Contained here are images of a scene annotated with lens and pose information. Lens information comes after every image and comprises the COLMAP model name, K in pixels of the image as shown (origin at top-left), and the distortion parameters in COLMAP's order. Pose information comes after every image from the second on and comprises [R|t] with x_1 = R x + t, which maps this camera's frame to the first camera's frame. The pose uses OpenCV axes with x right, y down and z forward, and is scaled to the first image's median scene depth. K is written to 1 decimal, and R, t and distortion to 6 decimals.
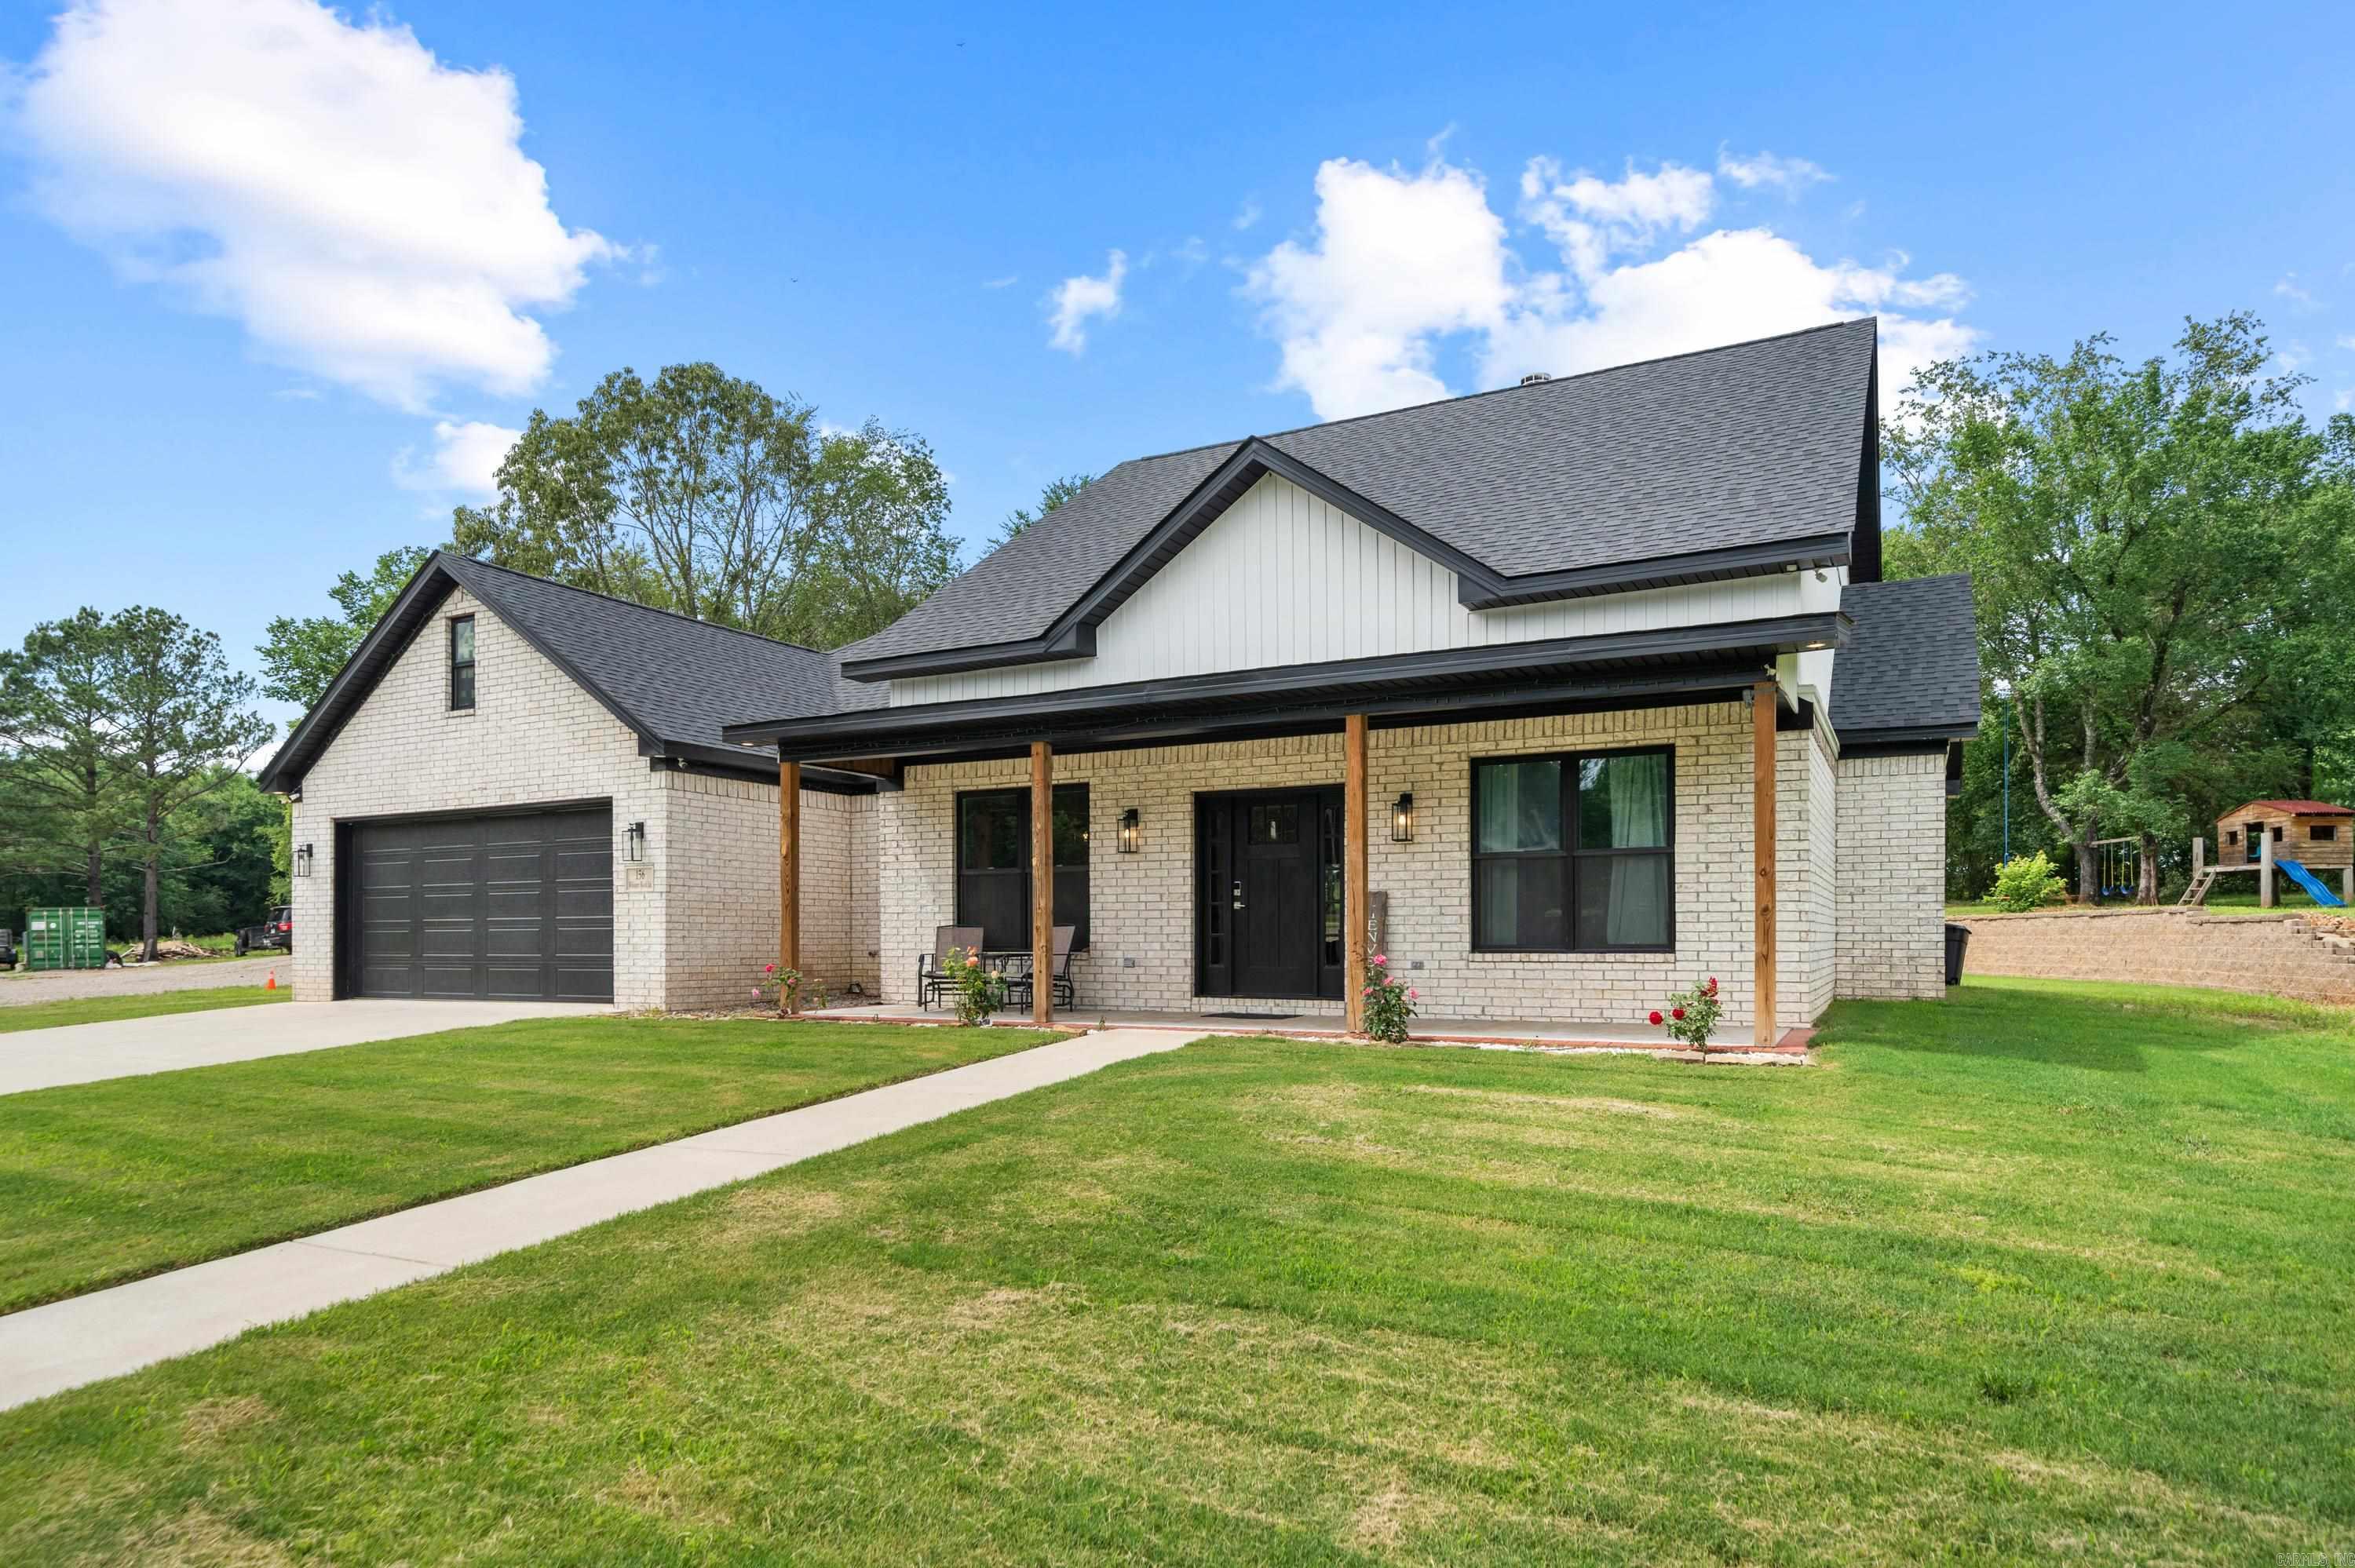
lens RADIAL K [[1365.7, 0, 1171.1], [0, 1365.7, 941.6], [0, 0, 1]] dist [-0.001230, -0.000296]
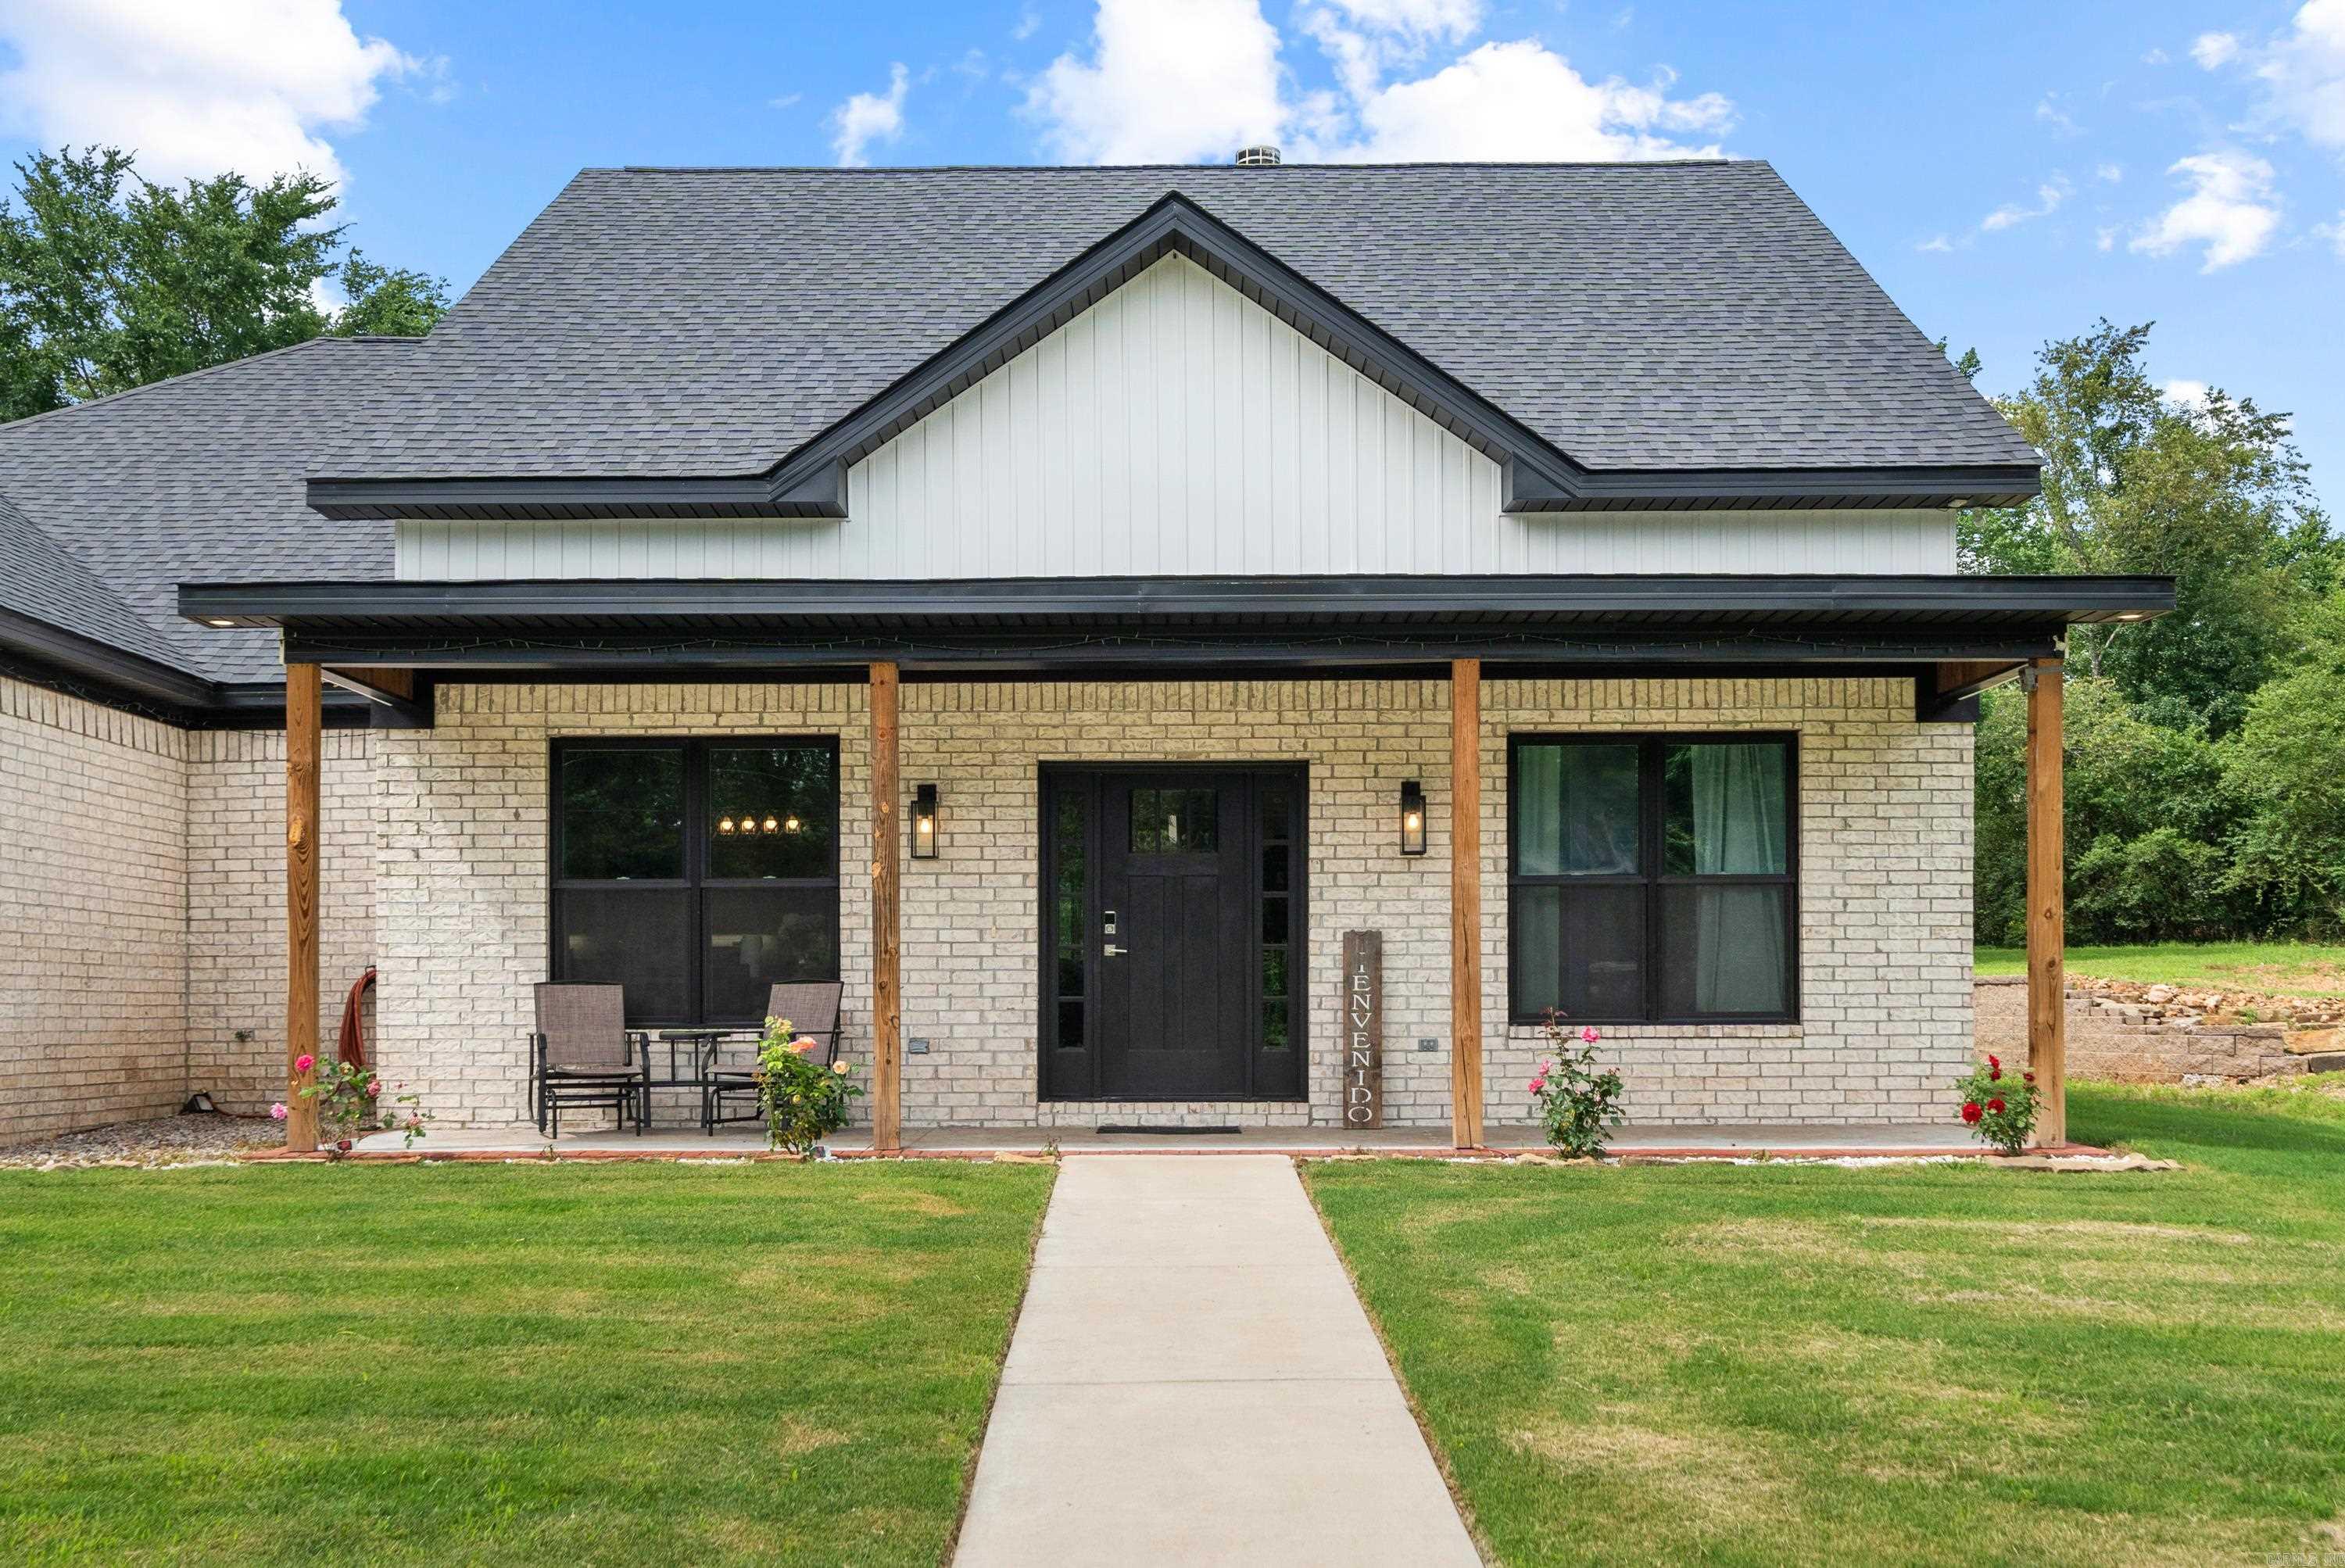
lens RADIAL K [[2209.5, 0, 1173.2], [0, 2209.5, 997.3], [0, 0, 1]] dist [0.002079, -0.004080]
pose [[0.884722, 0.001259, 0.466118, -0.394554], [0.002151, 0.999975, -0.006784, 0.001351], [-0.466114, 0.007004, 0.884697, 0.113946]]
